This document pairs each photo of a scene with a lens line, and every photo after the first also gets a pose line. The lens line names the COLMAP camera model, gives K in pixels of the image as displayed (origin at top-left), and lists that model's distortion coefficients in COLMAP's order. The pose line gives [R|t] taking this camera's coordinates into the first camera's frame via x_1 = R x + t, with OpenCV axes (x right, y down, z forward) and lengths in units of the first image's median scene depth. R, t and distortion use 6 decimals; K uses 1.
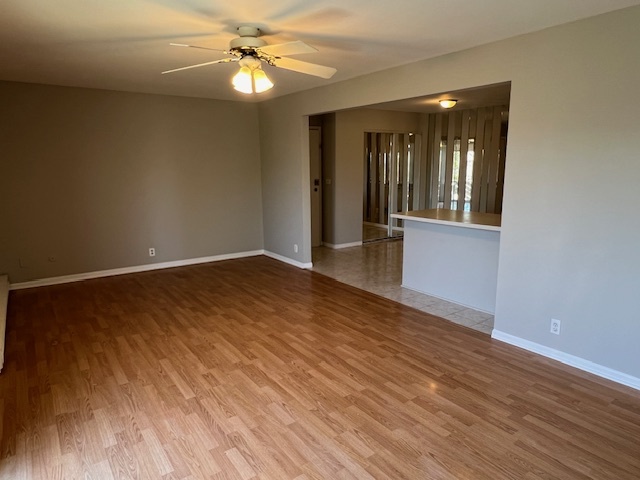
lens RADIAL K [[416.0, 0, 320.0], [0, 416.0, 240.0], [0, 0, 1]] dist [0.001549, -0.001236]
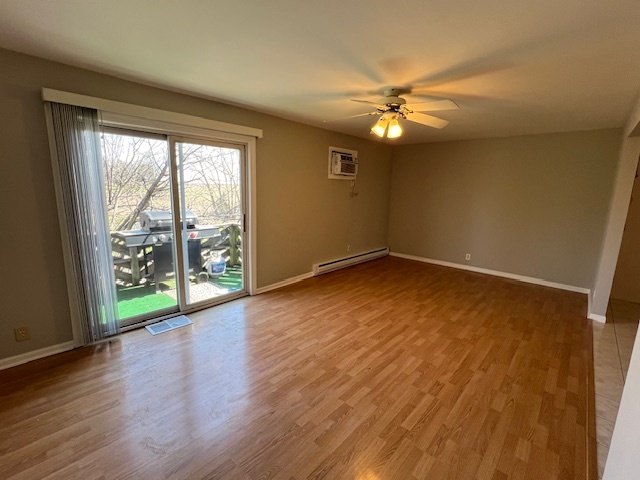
lens RADIAL K [[291.6, 0, 320.0], [0, 291.6, 240.0], [0, 0, 1]] dist [-0.000261, 0.000207]
pose [[0.209319, 0.183813, -0.960416, 0.699051], [-0.209845, 0.967735, 0.139478, -0.099965], [0.955066, 0.172343, 0.241138, 0.548677]]
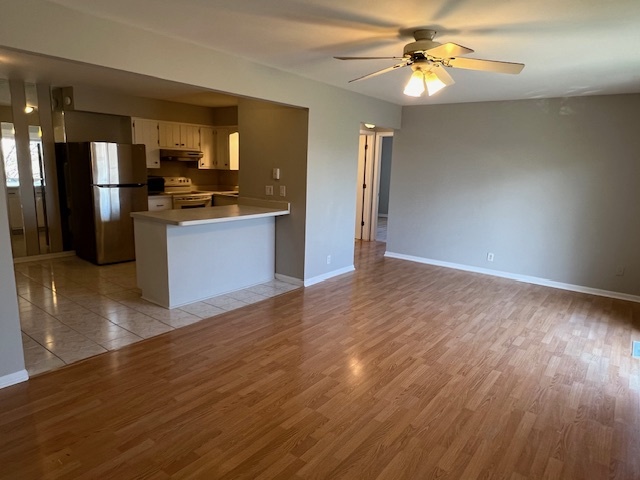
lens RADIAL K [[416.0, 0, 320.0], [0, 416.0, 240.0], [0, 0, 1]] dist [0.001549, -0.001236]
pose [[-0.295642, -0.175043, 0.939125, -0.982578], [0.142907, 0.963904, 0.224649, -0.250999], [-0.944549, 0.200624, -0.259956, 1.400213]]
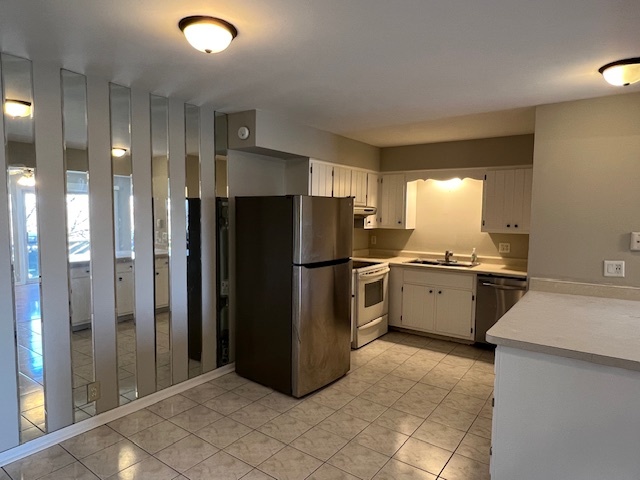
lens RADIAL K [[399.4, 0, 320.0], [0, 399.4, 240.0], [0, 0, 1]] dist [0.008716, 0.001261]
pose [[-0.320551, -0.059385, 0.945368, -0.034072], [0.163933, 0.979495, 0.117114, -0.381416], [-0.932938, 0.192518, -0.304243, 2.010744]]
